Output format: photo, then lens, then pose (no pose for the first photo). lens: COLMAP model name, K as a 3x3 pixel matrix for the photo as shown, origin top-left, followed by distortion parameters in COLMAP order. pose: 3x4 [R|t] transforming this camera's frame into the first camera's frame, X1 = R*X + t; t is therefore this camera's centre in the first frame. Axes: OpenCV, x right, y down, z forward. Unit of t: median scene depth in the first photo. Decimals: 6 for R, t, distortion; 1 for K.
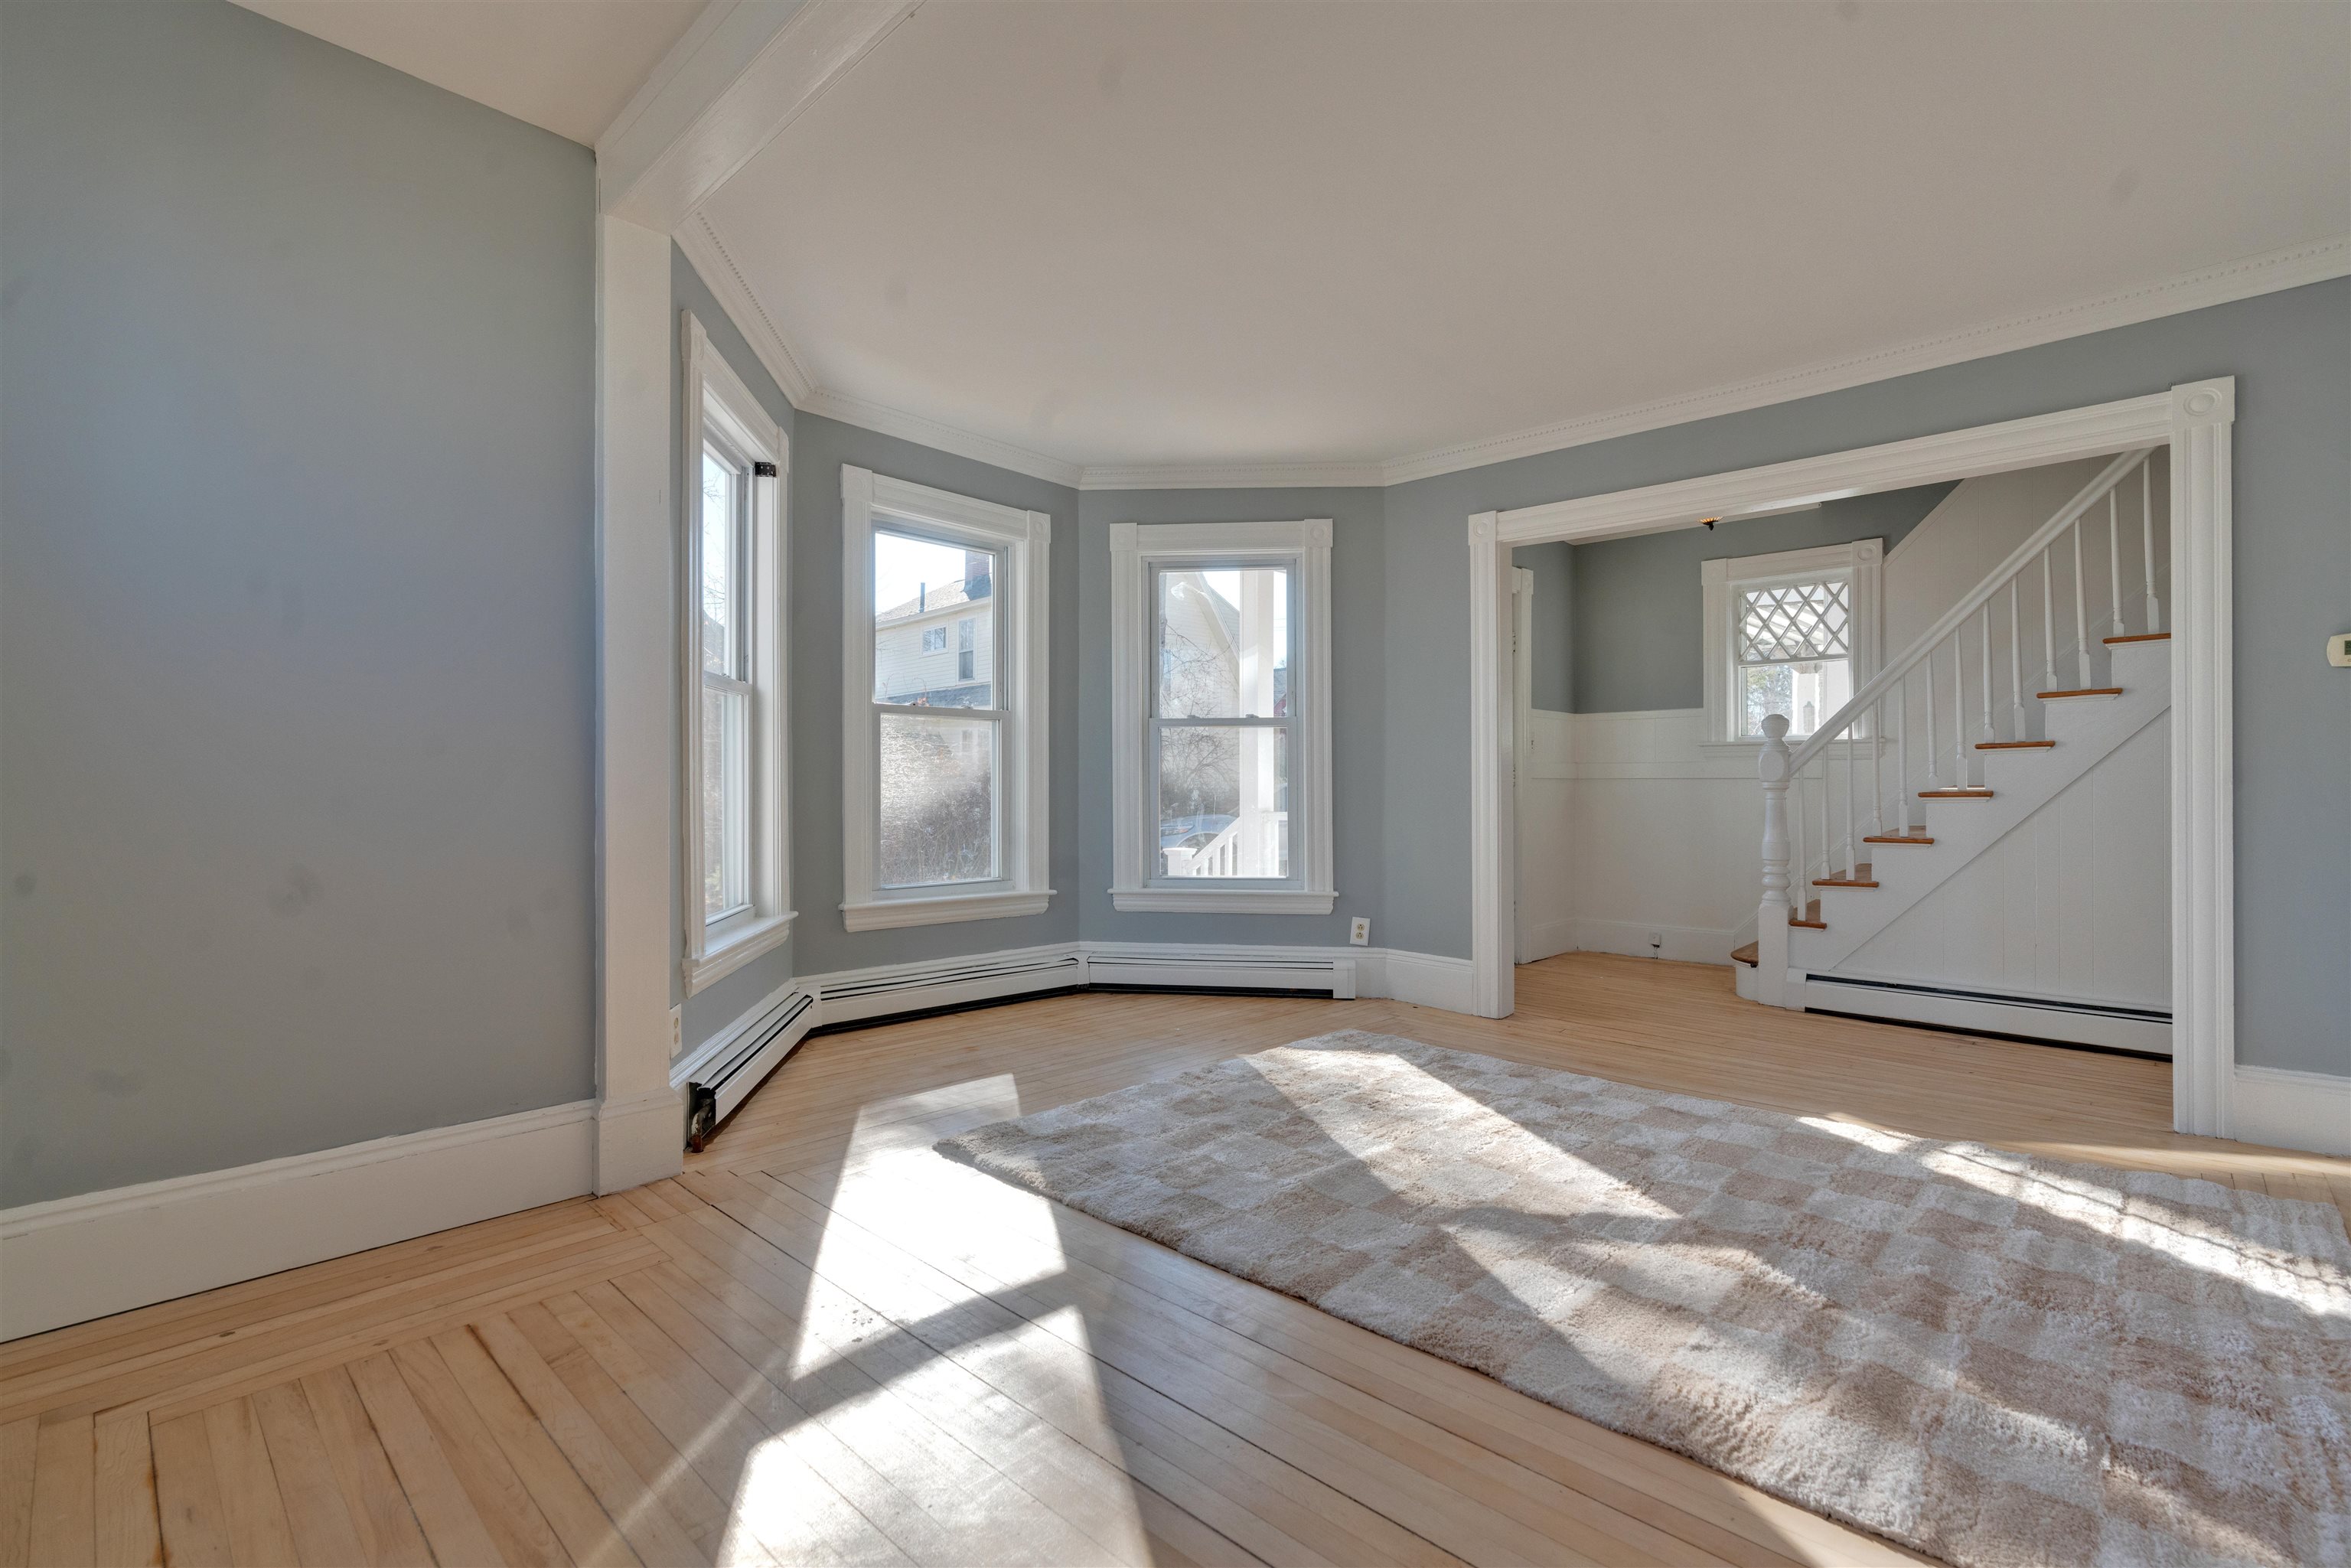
lens RADIAL K [[1067.2, 0, 1183.8], [0, 1067.2, 778.0], [0, 0, 1]] dist [-0.012850, 0.004256]
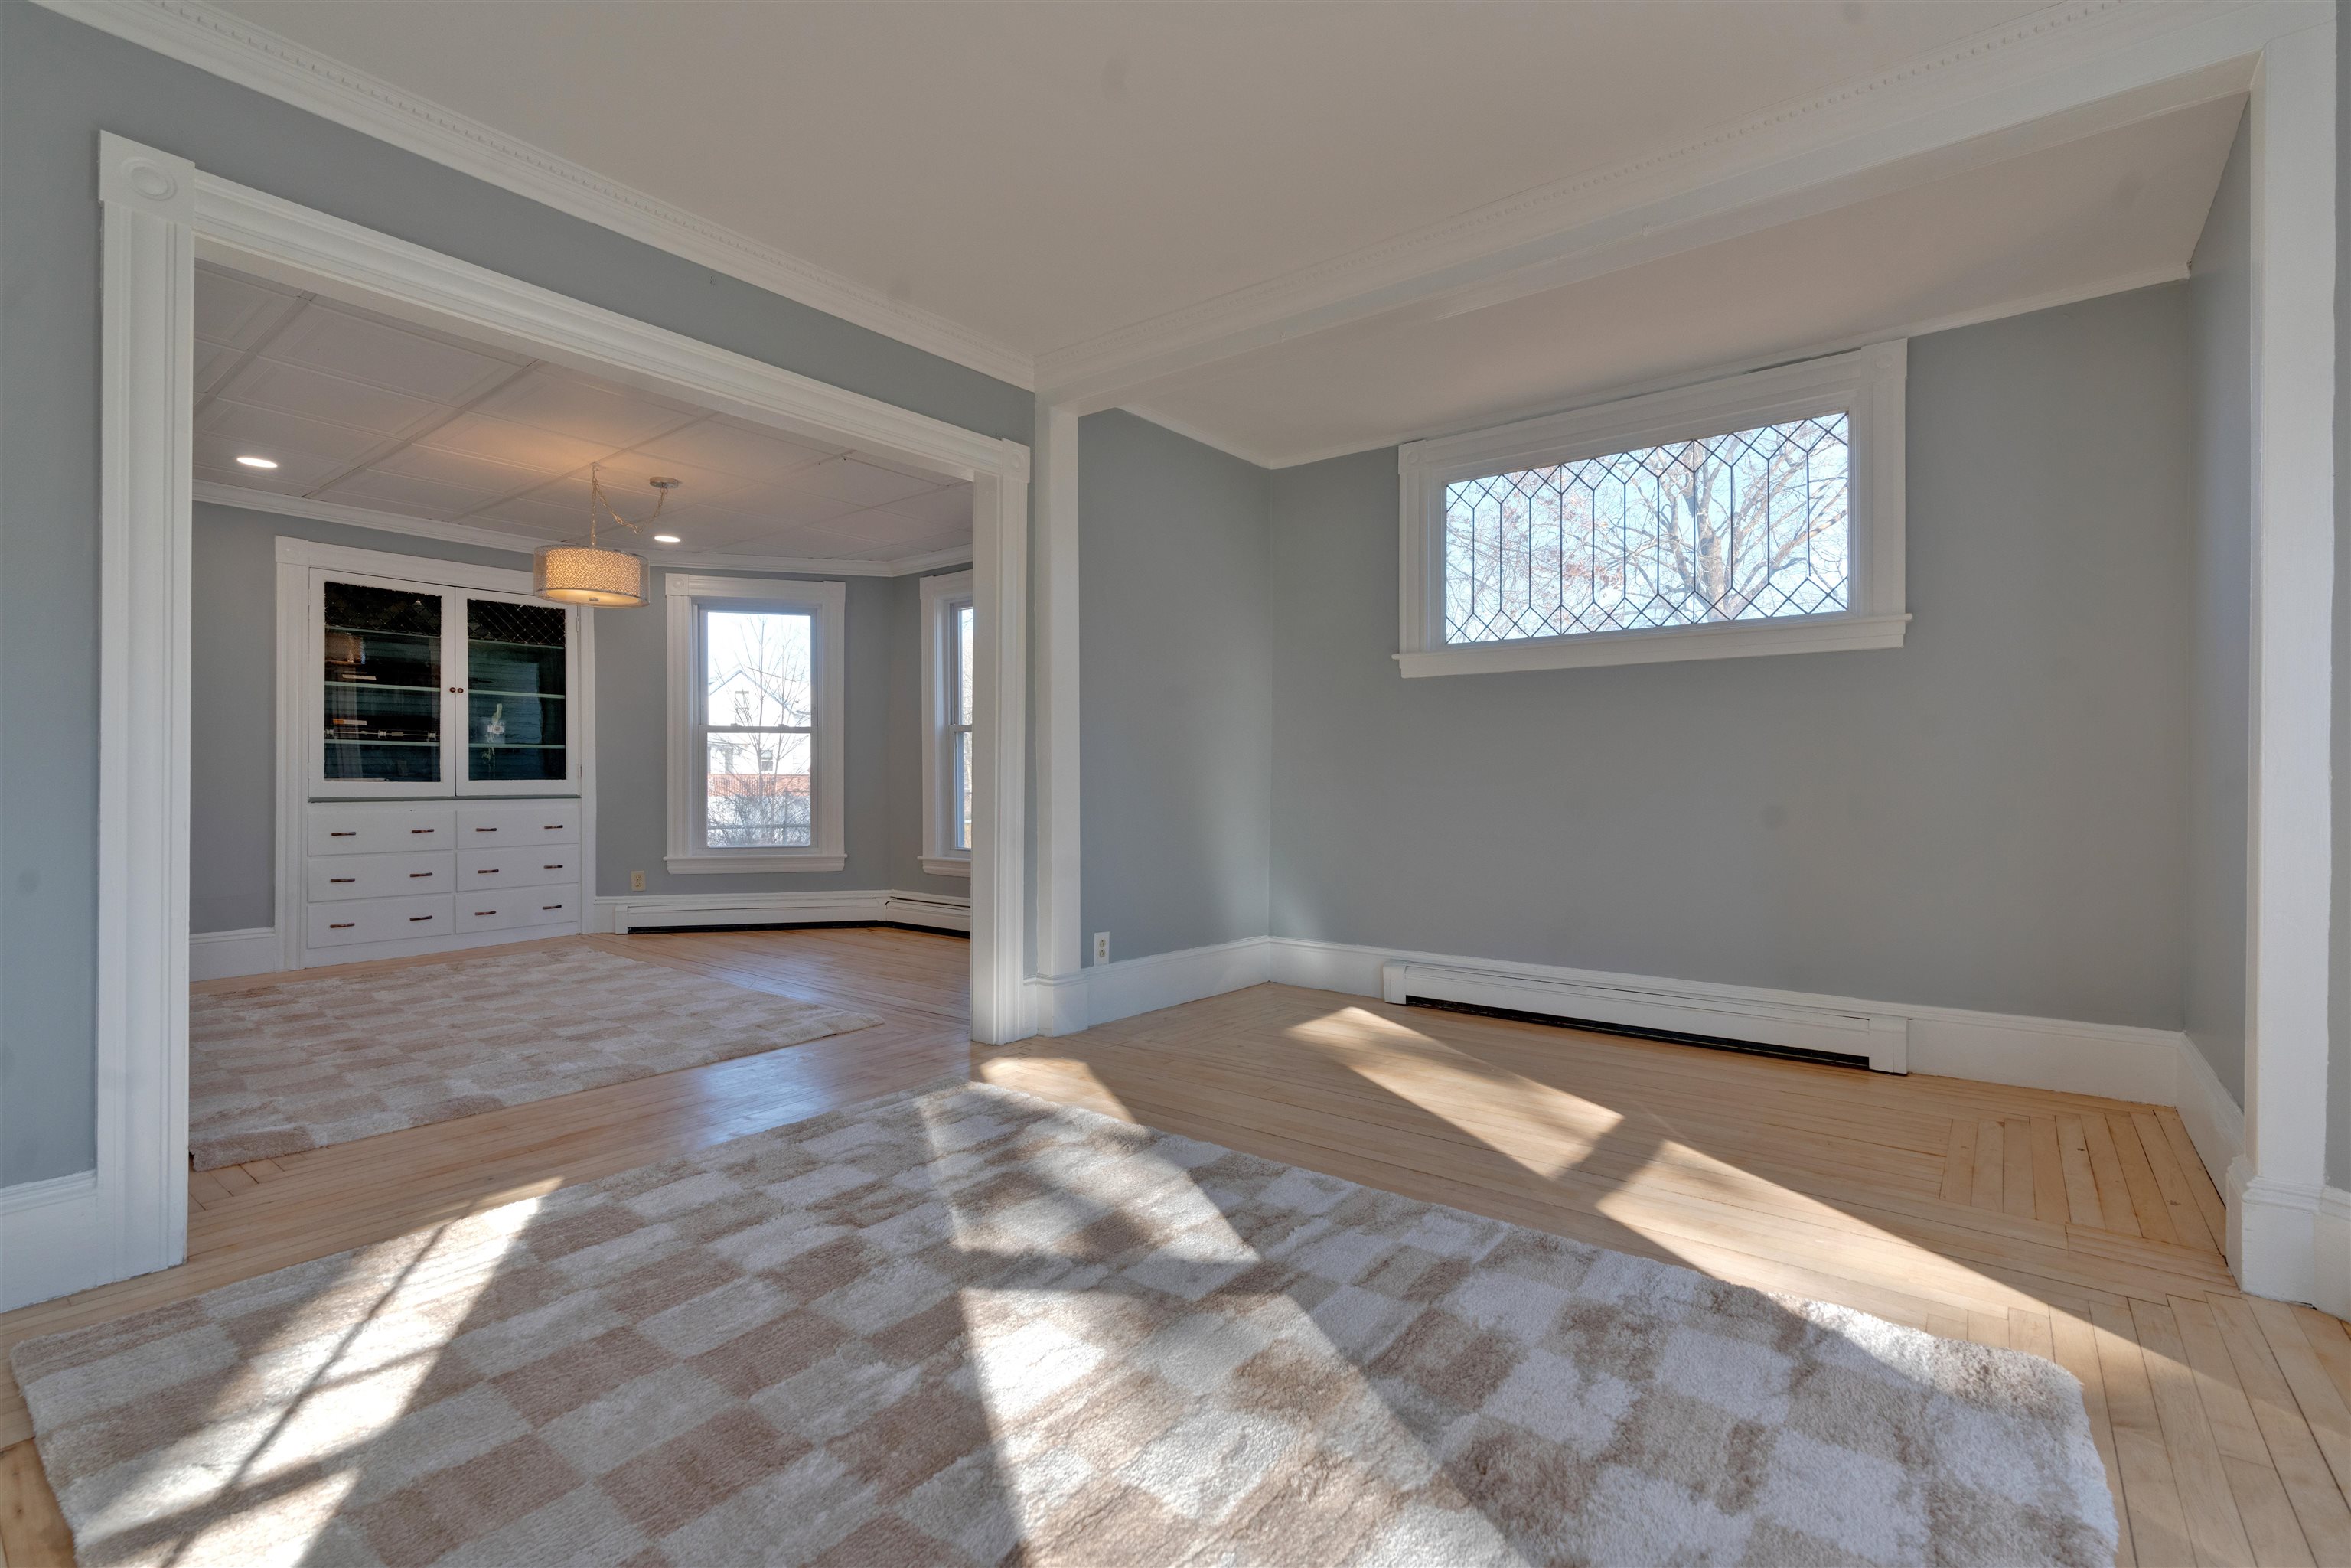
lens RADIAL K [[1067.2, 0, 1199.9], [0, 1067.2, 786.9], [0, 0, 1]] dist [-0.012850, 0.004256]
pose [[-0.995467, -0.003380, -0.095050, 0.186325], [-0.002747, 0.999973, -0.006791, 0.012150], [0.095070, -0.006499, -0.995449, 0.945451]]
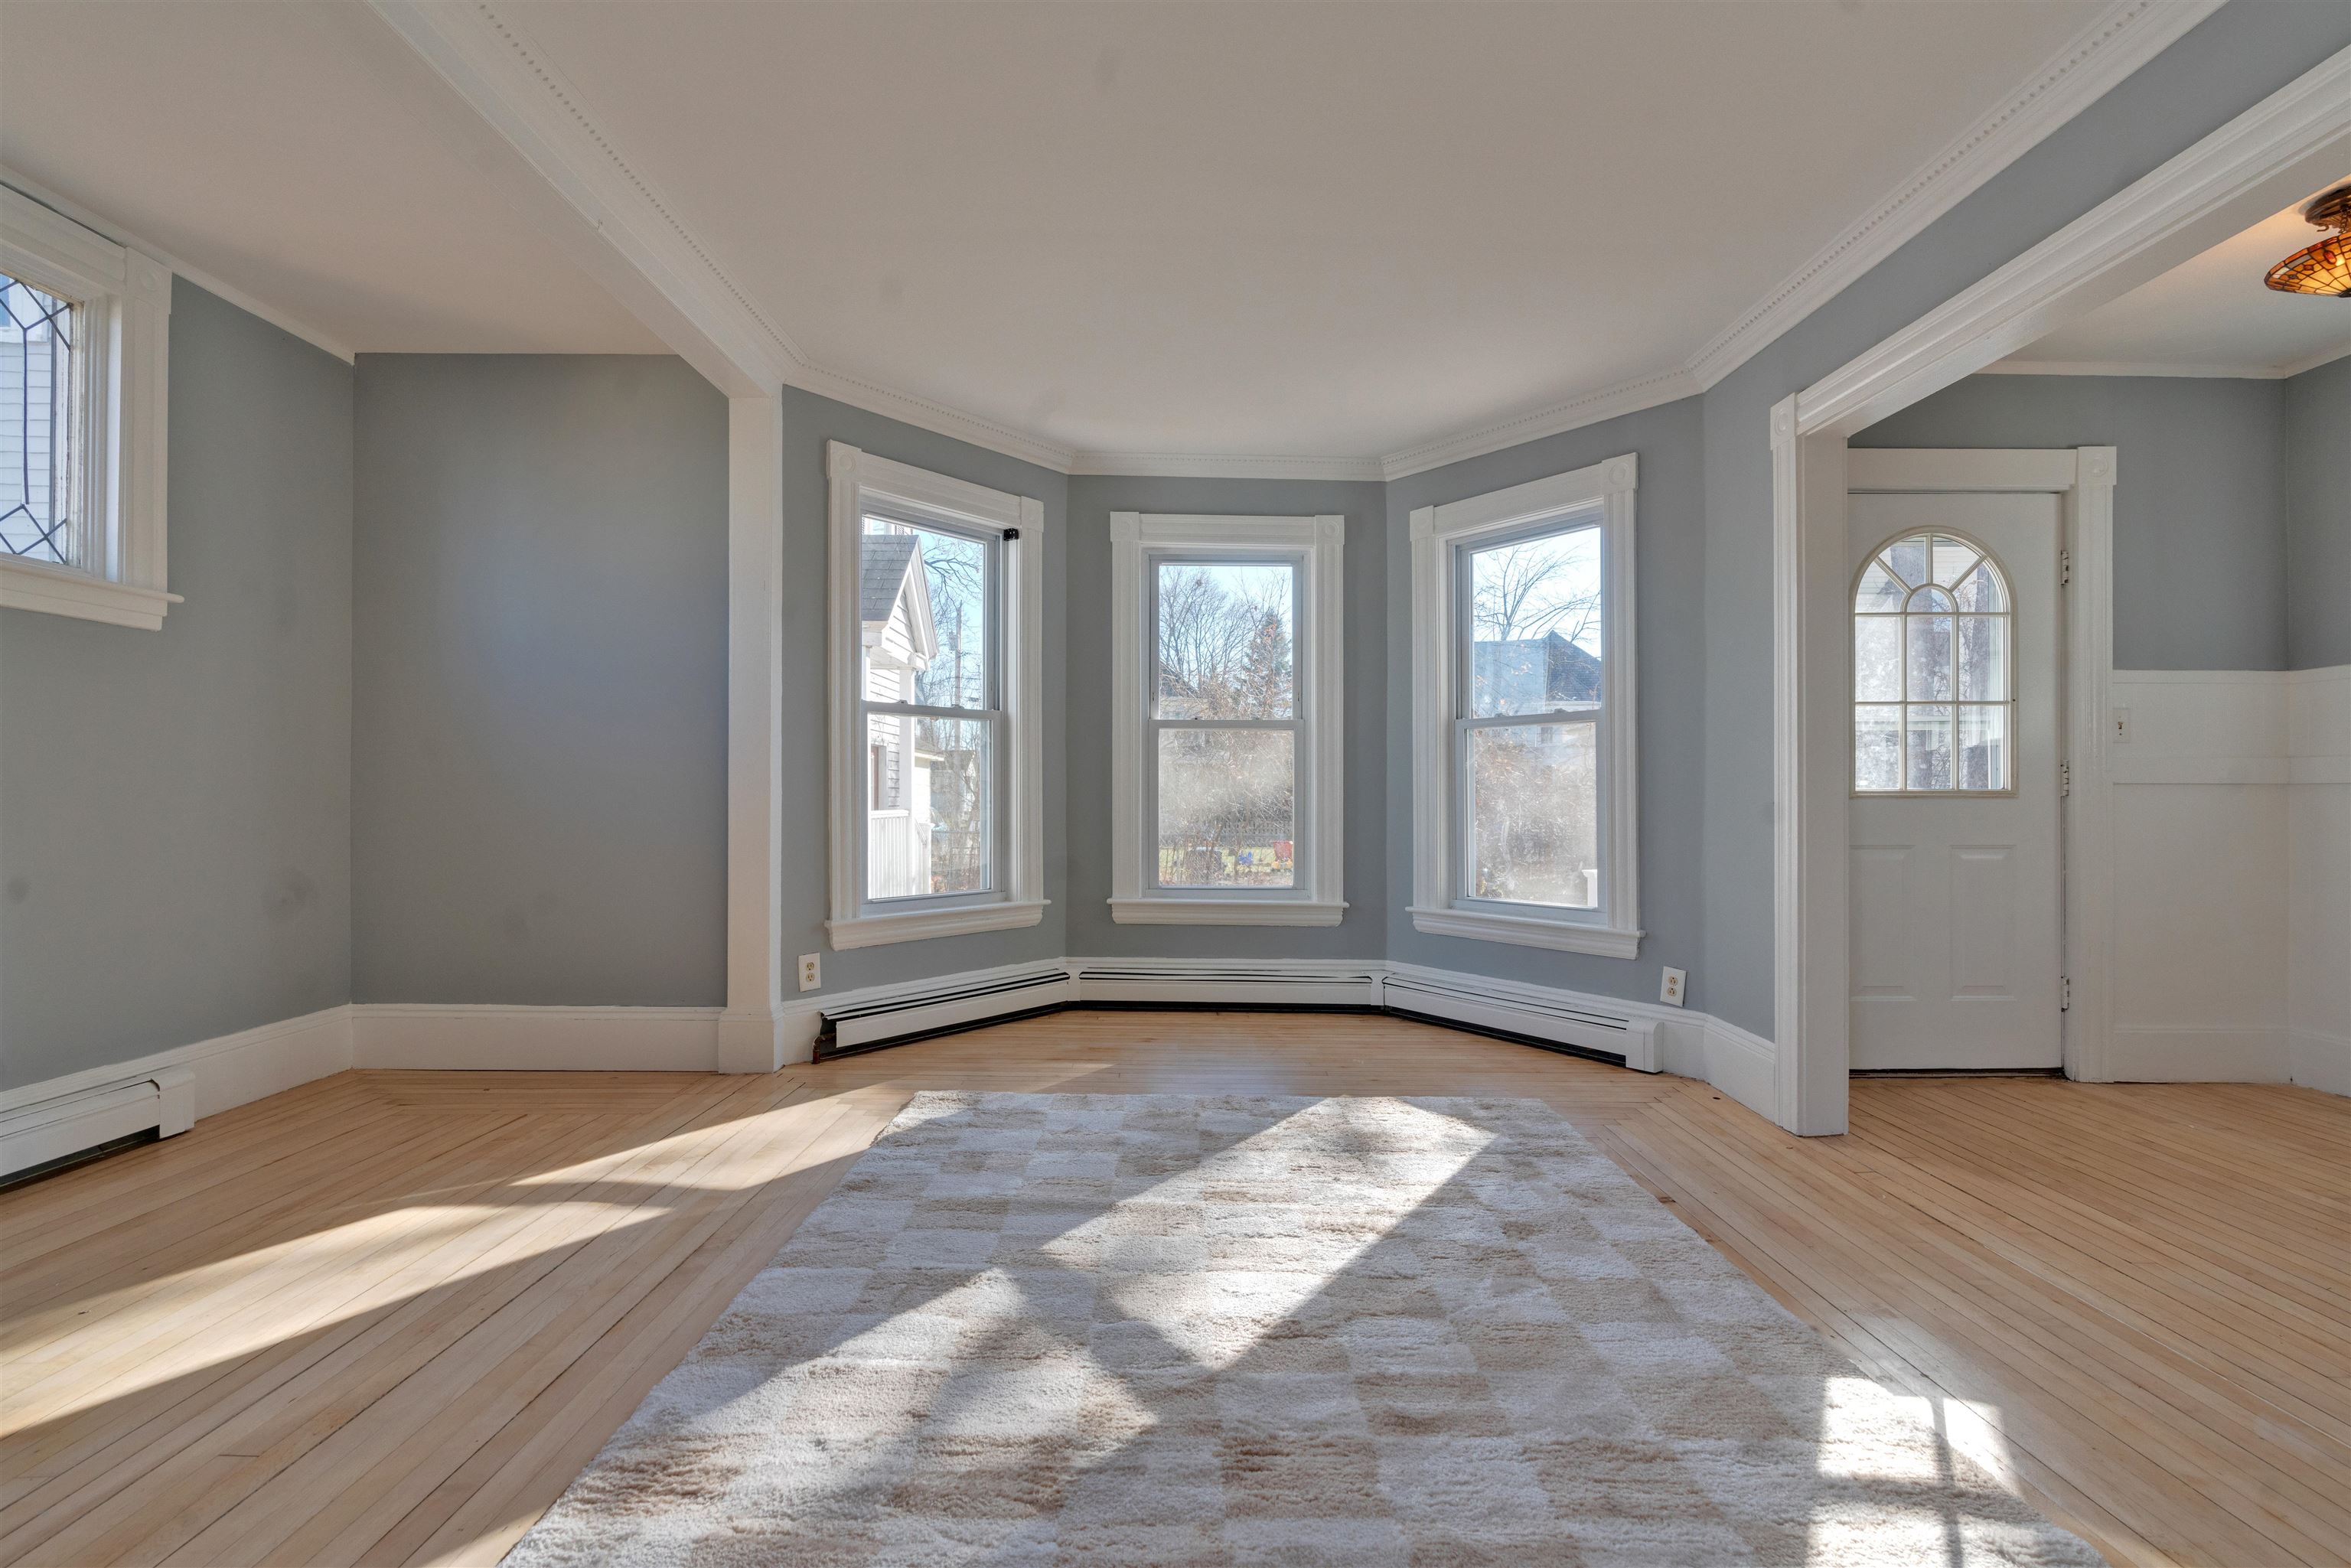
lens RADIAL K [[1067.2, 0, 1184.1], [0, 1067.2, 792.4], [0, 0, 1]] dist [-0.012850, 0.004256]
pose [[0.690888, -0.003408, -0.722954, 0.505144], [0.003216, 0.999993, -0.001640, 0.006263], [0.722955, -0.001192, 0.690894, 0.240827]]
